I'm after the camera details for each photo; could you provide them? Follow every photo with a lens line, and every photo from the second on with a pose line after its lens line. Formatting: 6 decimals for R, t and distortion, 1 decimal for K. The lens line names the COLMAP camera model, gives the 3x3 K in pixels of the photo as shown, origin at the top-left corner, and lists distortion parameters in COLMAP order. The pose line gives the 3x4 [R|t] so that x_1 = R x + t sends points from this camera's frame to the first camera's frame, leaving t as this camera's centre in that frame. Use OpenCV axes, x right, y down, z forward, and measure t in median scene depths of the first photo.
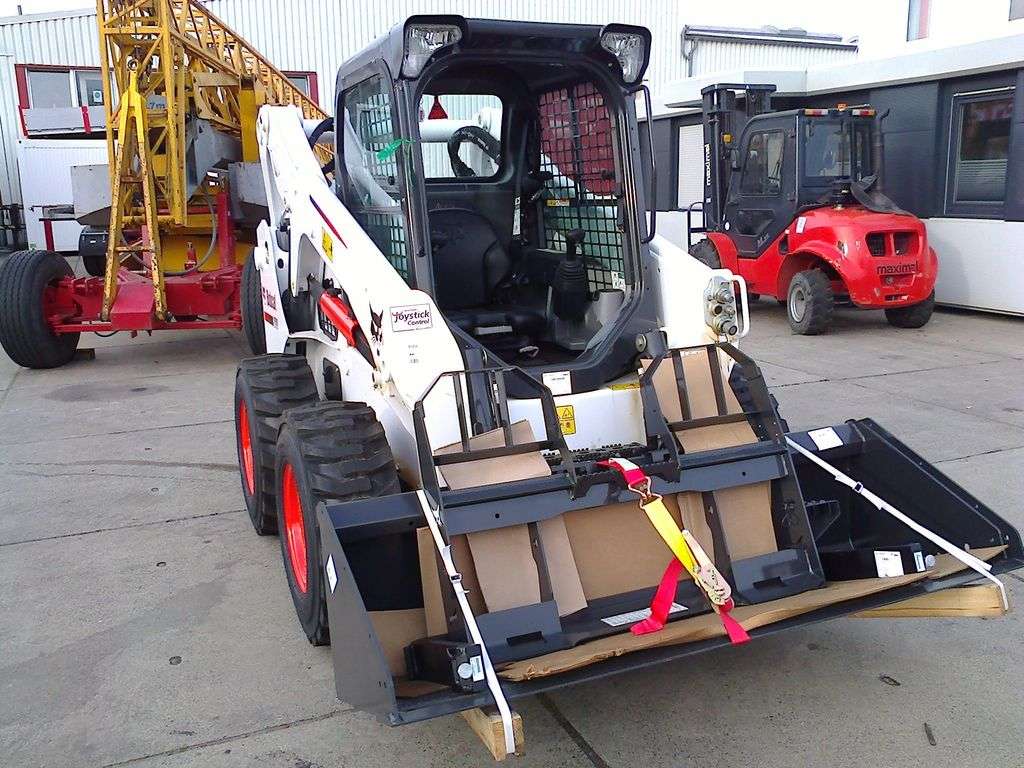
lens RADIAL K [[938.3, 0, 512.0], [0, 938.3, 384.0], [0, 0, 1]] dist [0.005231, -0.067884]
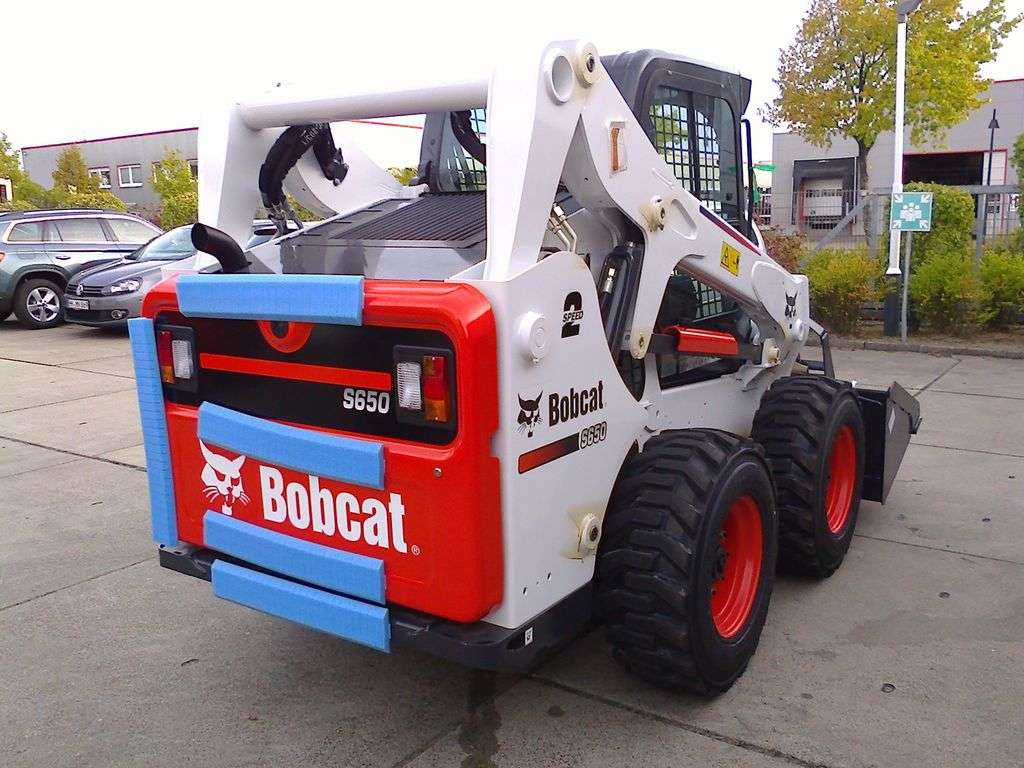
lens RADIAL K [[938.3, 0, 512.0], [0, 938.3, 384.0], [0, 0, 1]] dist [0.005231, -0.067884]
pose [[-0.532093, -0.116958, 0.838569, -0.812217], [0.196885, 0.946172, 0.256894, -0.289129], [-0.823476, 0.301793, -0.480425, 1.531365]]
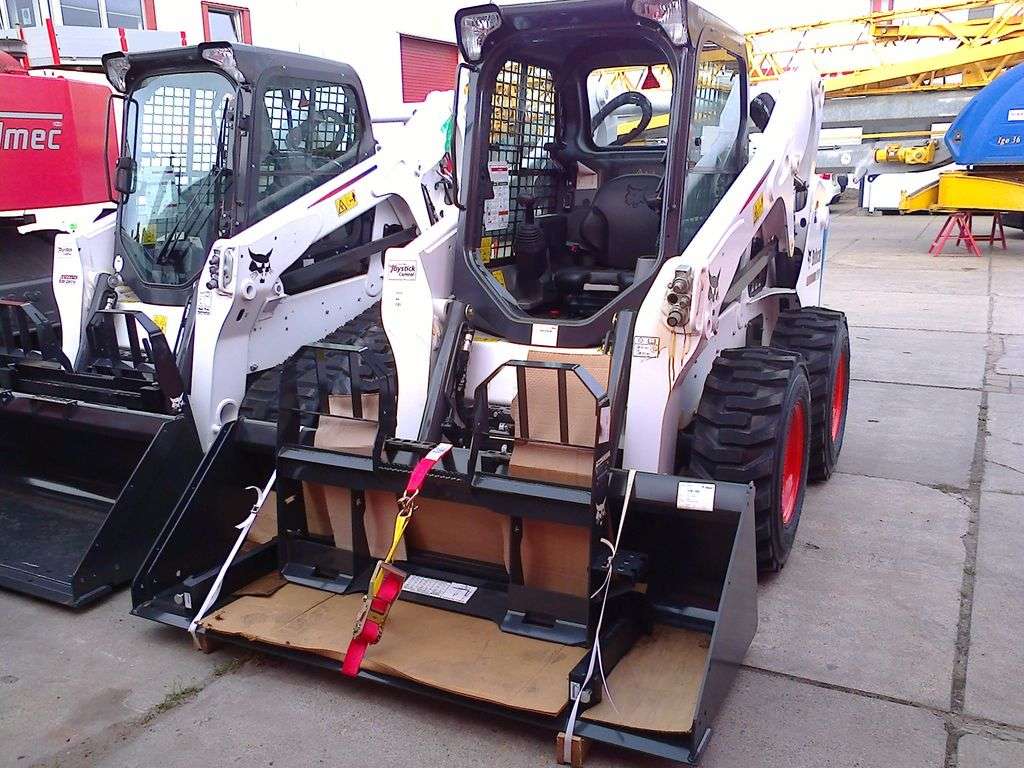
lens RADIAL K [[938.3, 0, 512.0], [0, 938.3, 384.0], [0, 0, 1]] dist [0.005231, -0.067884]
pose [[0.651006, 0.185107, -0.736157, 0.714519], [-0.162505, 0.981312, 0.103044, -0.043258], [0.741474, 0.052547, 0.668921, 0.211125]]
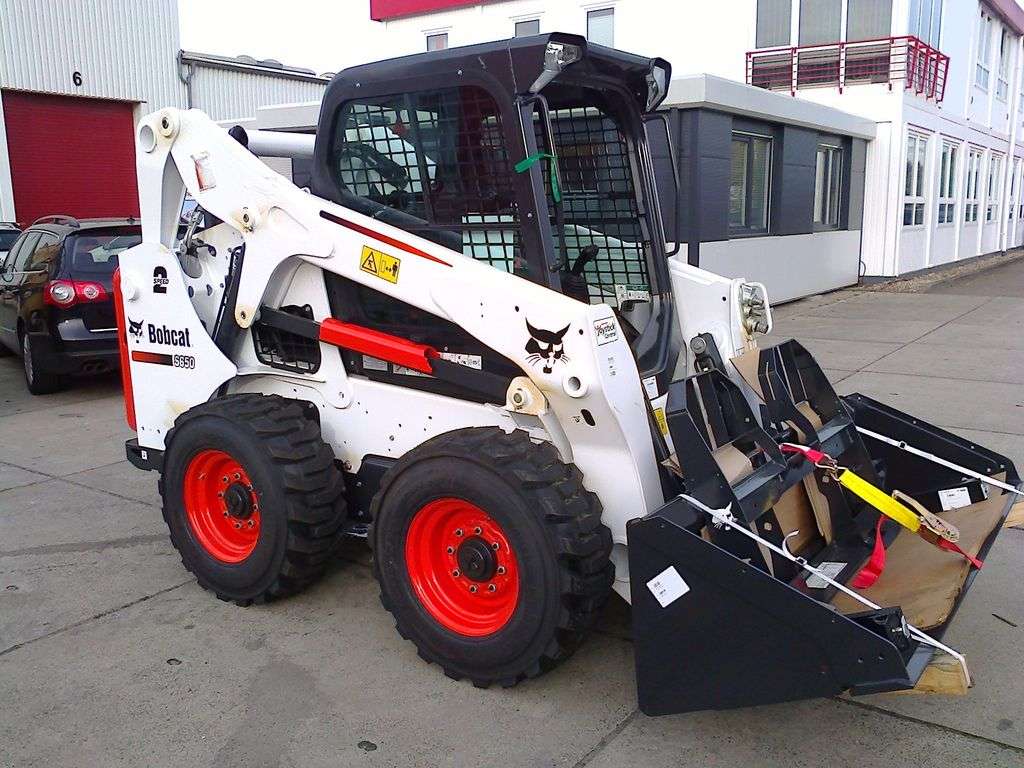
lens RADIAL K [[938.3, 0, 512.0], [0, 938.3, 384.0], [0, 0, 1]] dist [0.005231, -0.067884]
pose [[0.850640, -0.085396, 0.518766, -0.524571], [0.101014, 0.994883, -0.001864, -0.015943], [-0.515953, 0.053988, 0.854914, 0.142113]]
